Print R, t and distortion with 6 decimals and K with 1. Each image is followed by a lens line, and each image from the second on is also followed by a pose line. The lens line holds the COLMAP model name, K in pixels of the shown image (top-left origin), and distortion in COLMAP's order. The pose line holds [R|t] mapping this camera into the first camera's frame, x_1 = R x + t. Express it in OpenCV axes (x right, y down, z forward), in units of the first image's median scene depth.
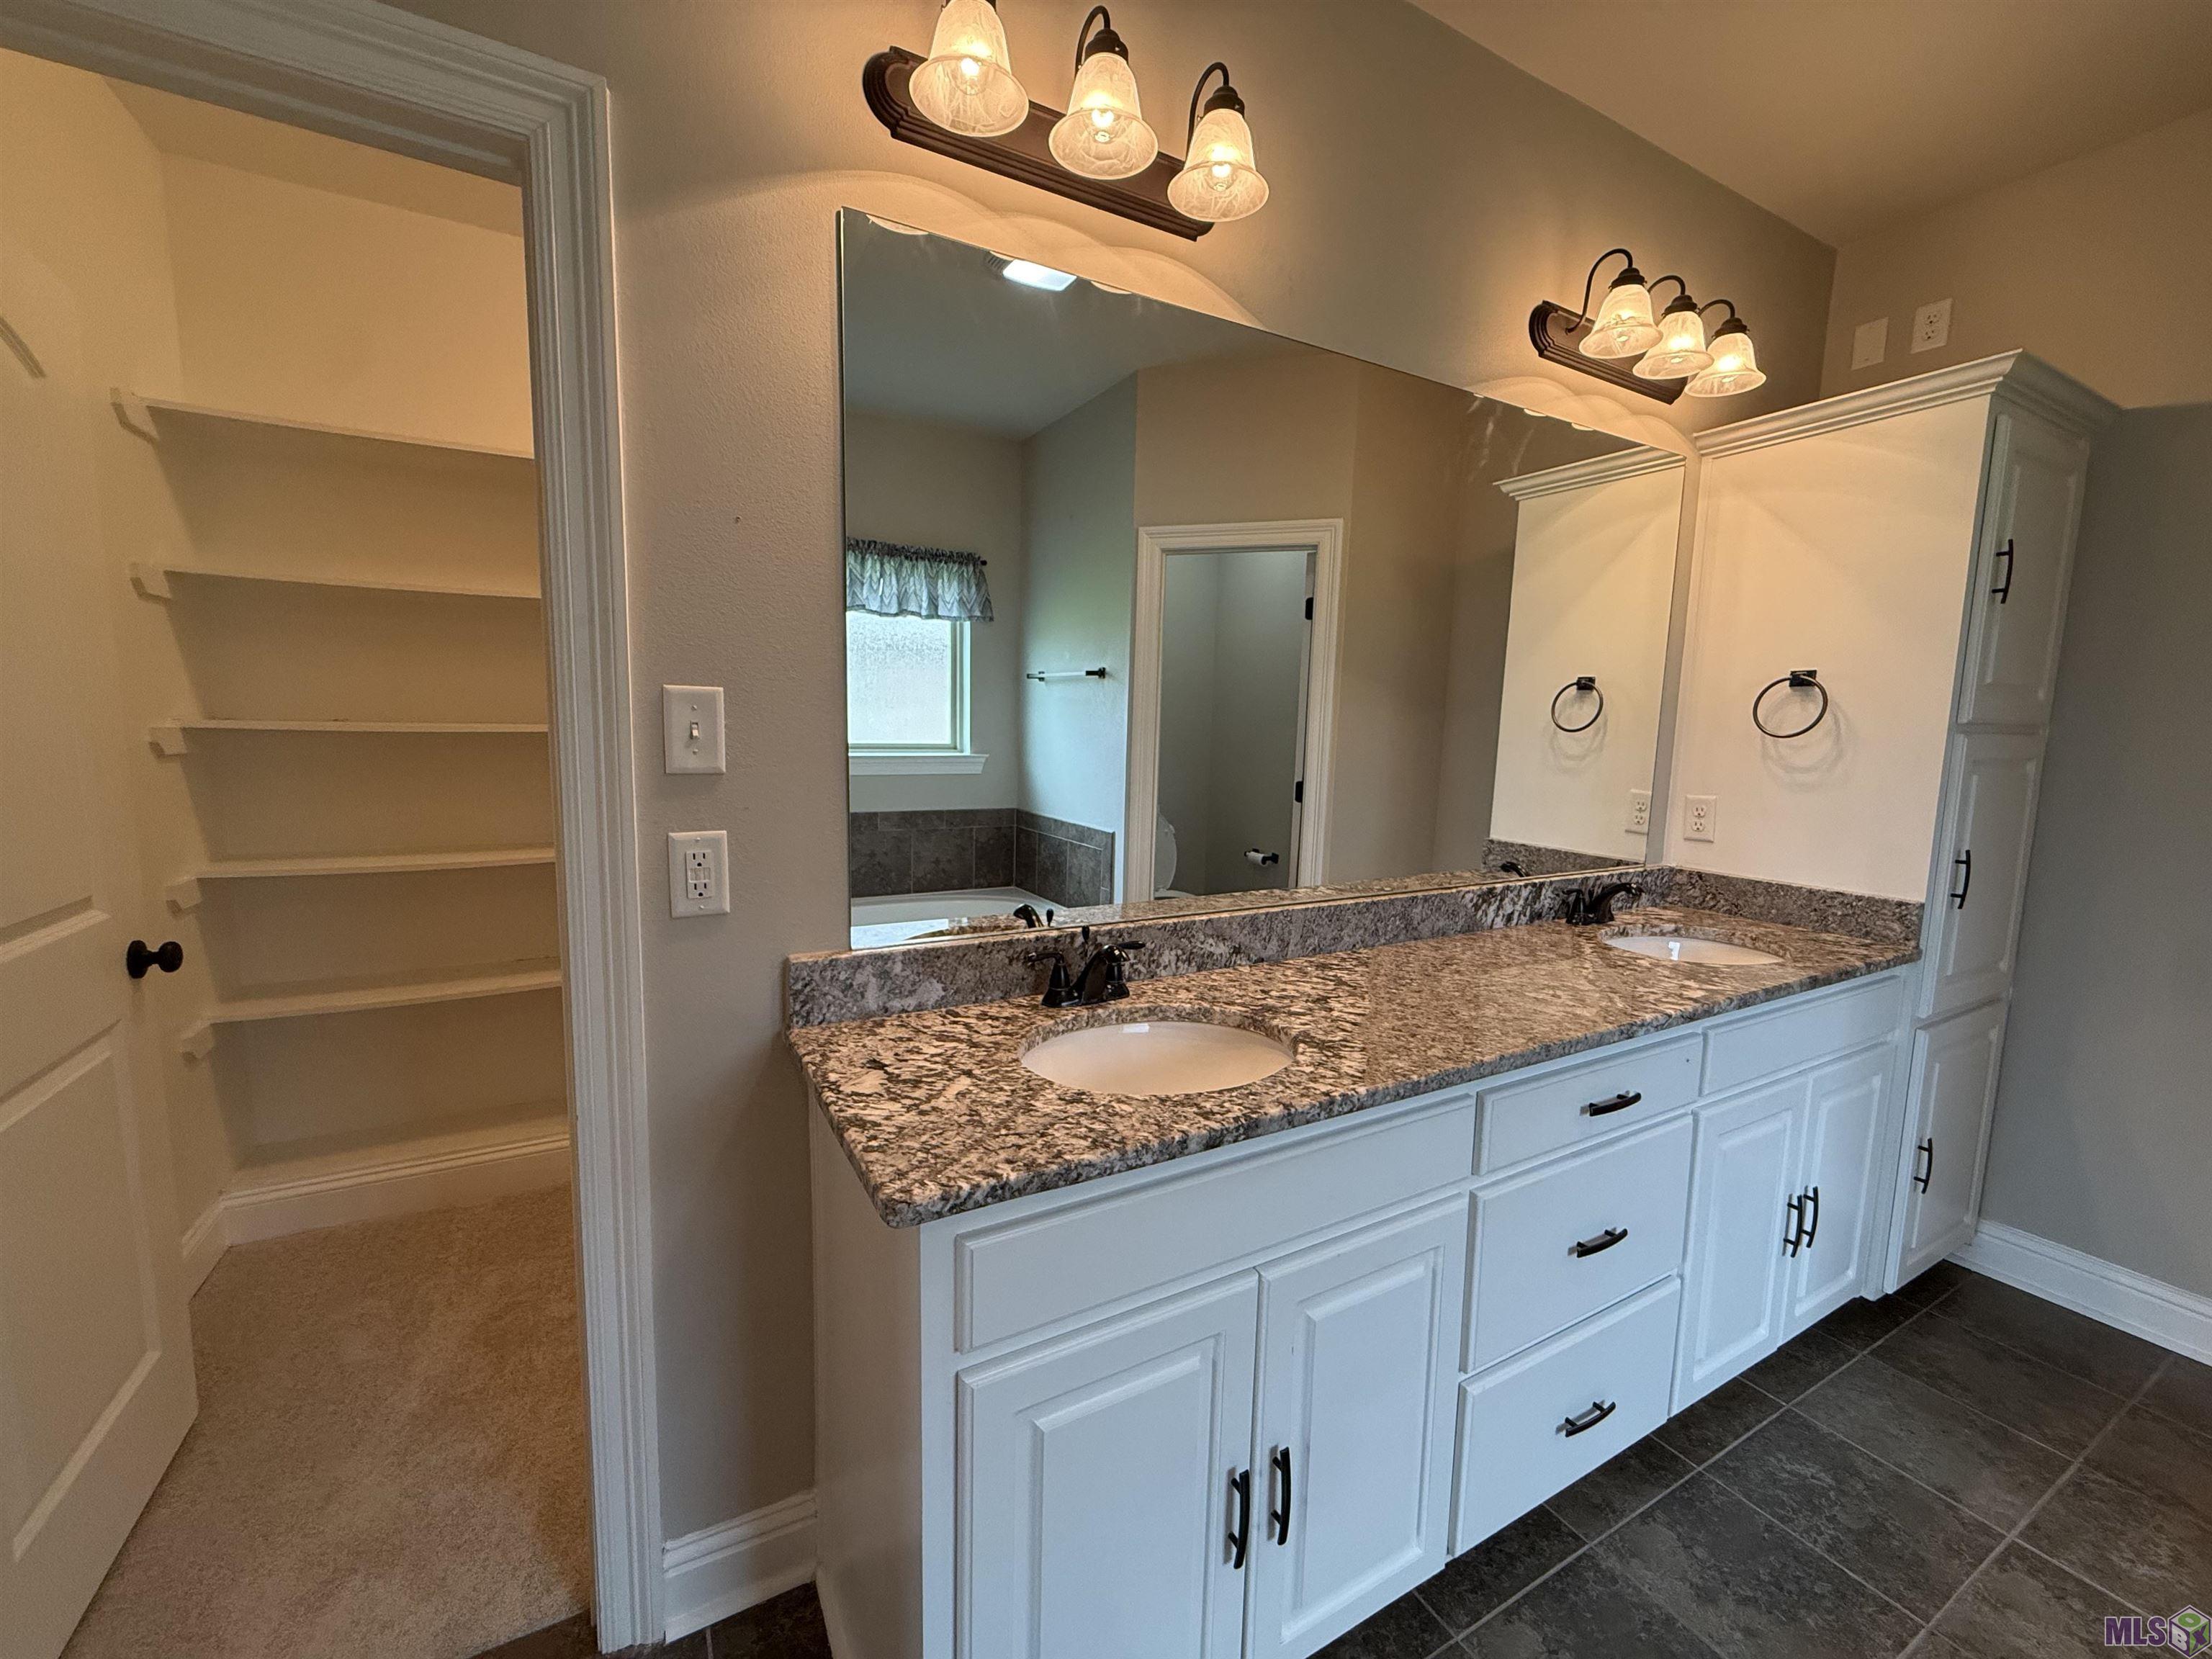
lens RADIAL K [[881.6, 0, 1105.5], [0, 881.6, 827.5], [0, 0, 1]] dist [-0.001673, 0.000258]
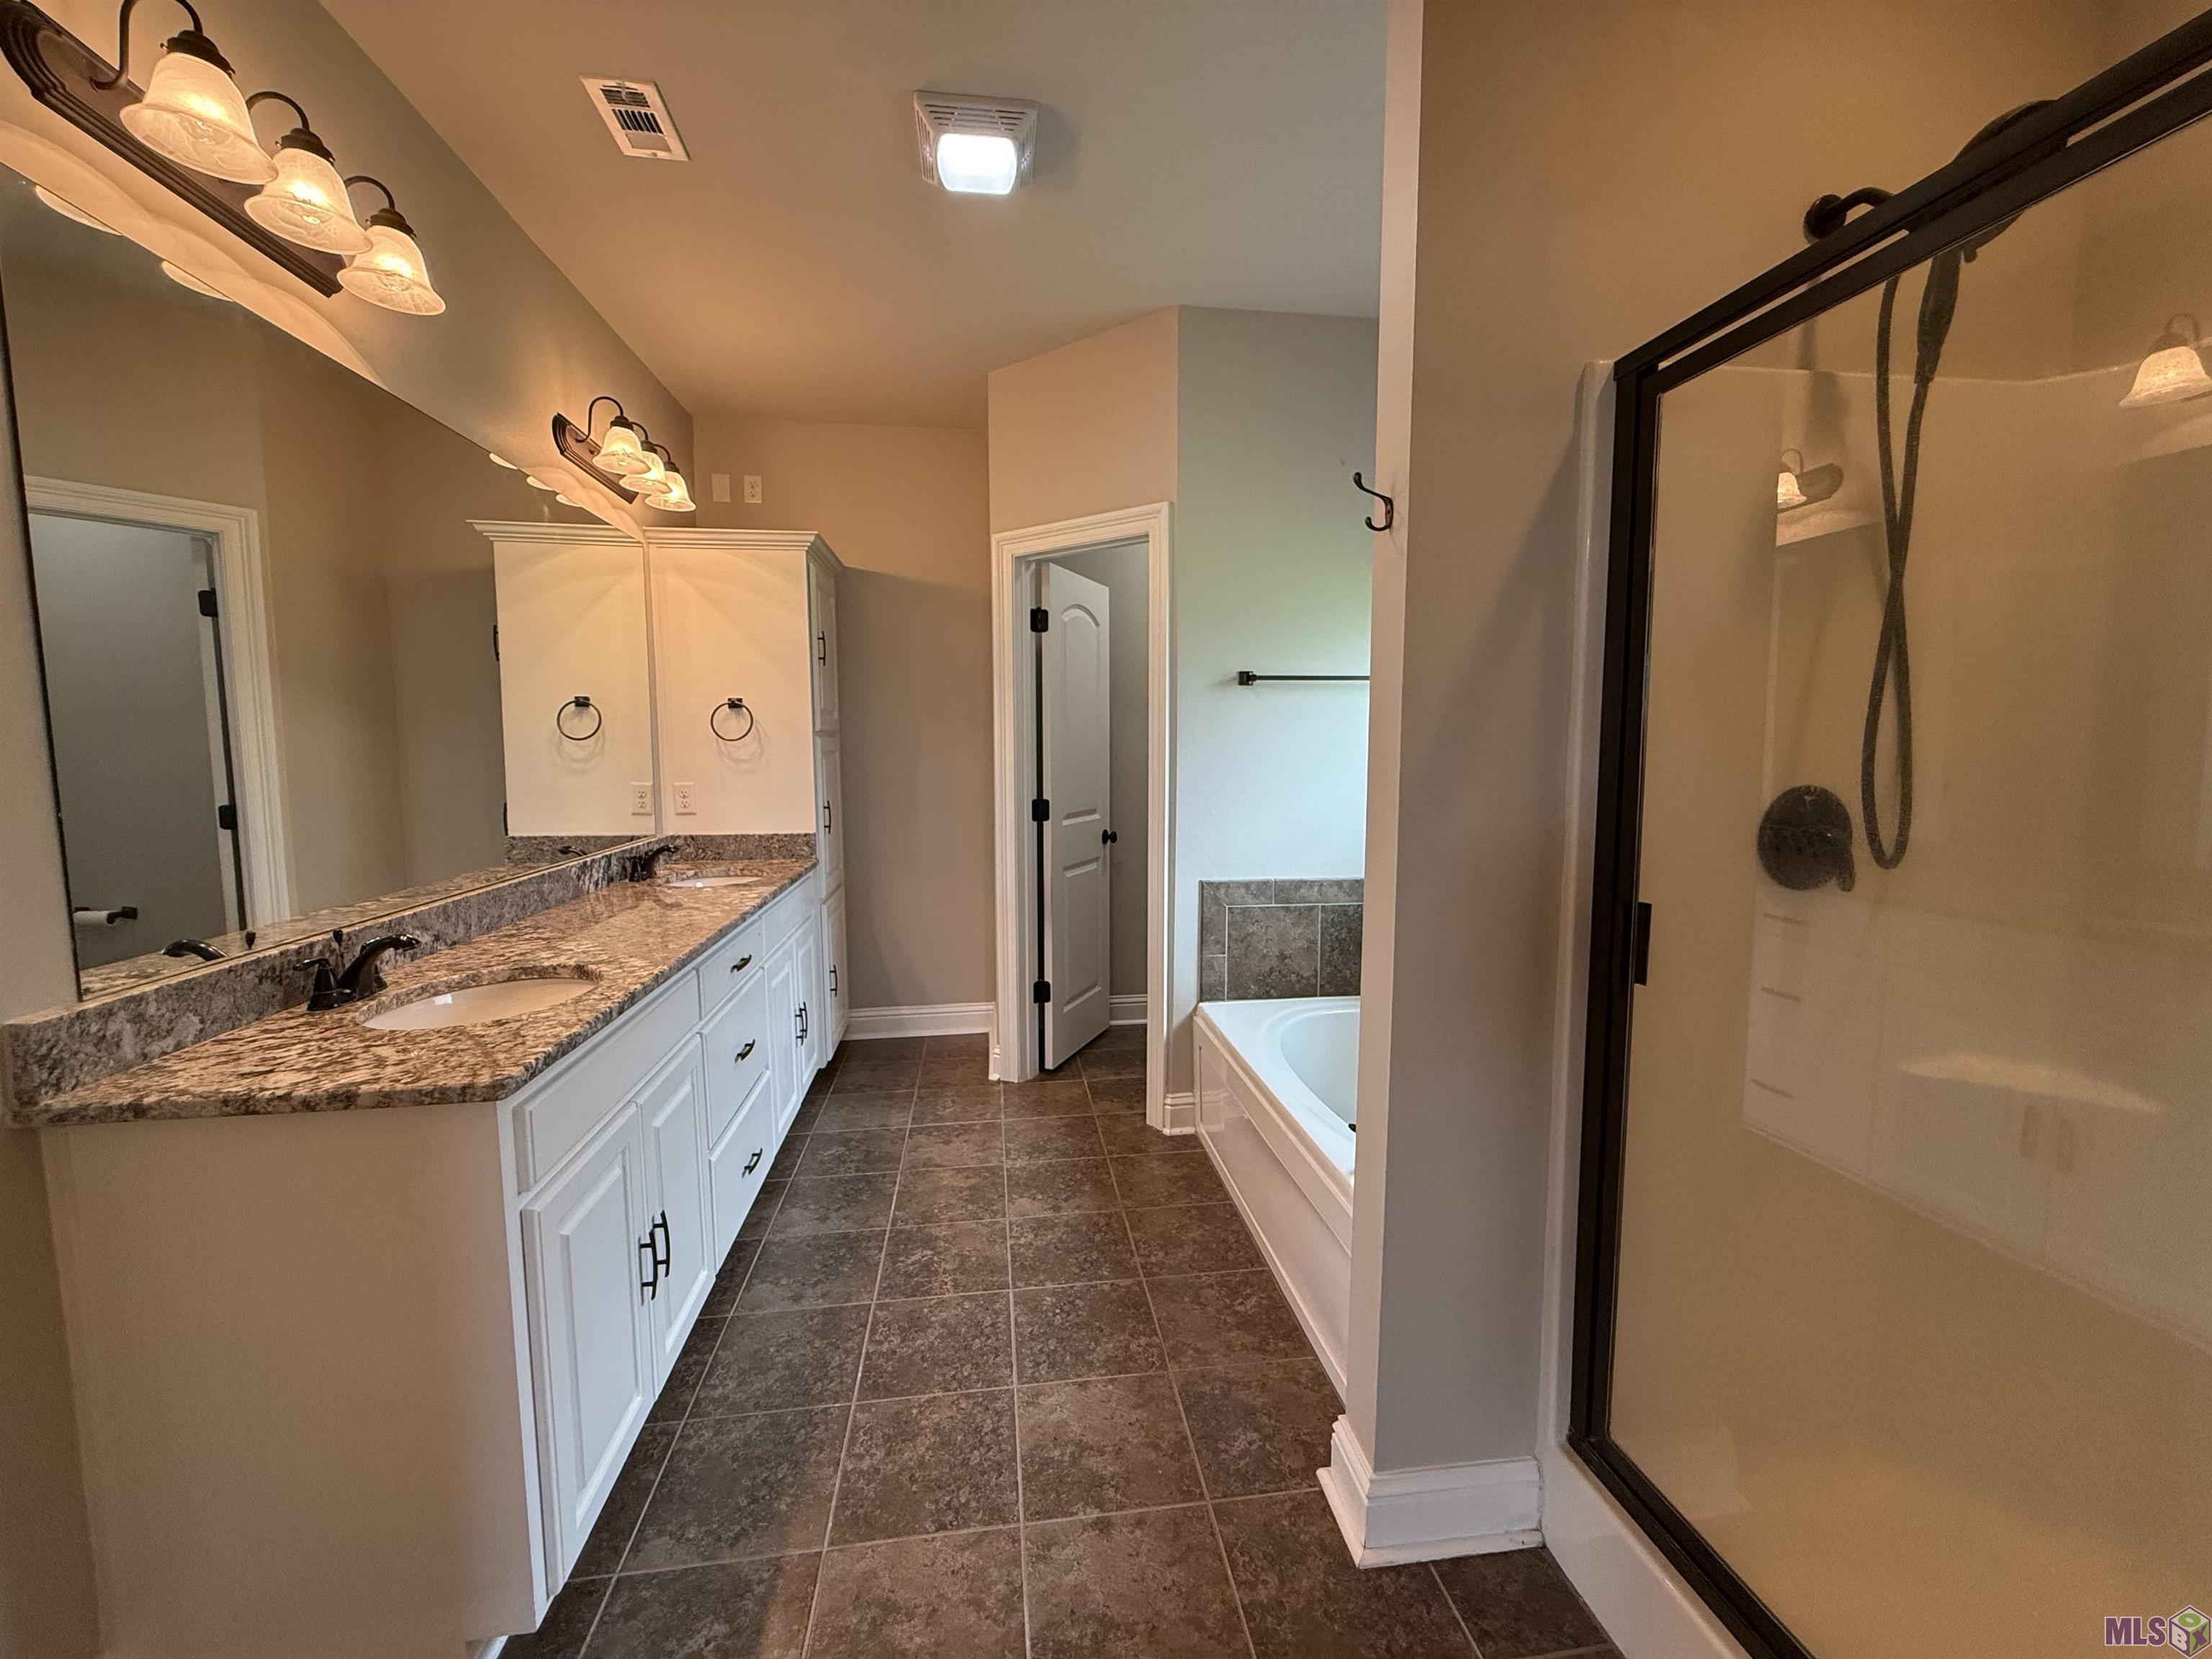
lens RADIAL K [[880.6, 0, 1103.9], [0, 880.6, 829.3], [0, 0, 1]] dist [-0.000535, 0.000103]
pose [[0.359836, -0.111947, 0.926275, -0.590033], [0.119834, 0.990098, 0.073108, 0.023166], [-0.925288, 0.084693, 0.369688, -0.222292]]
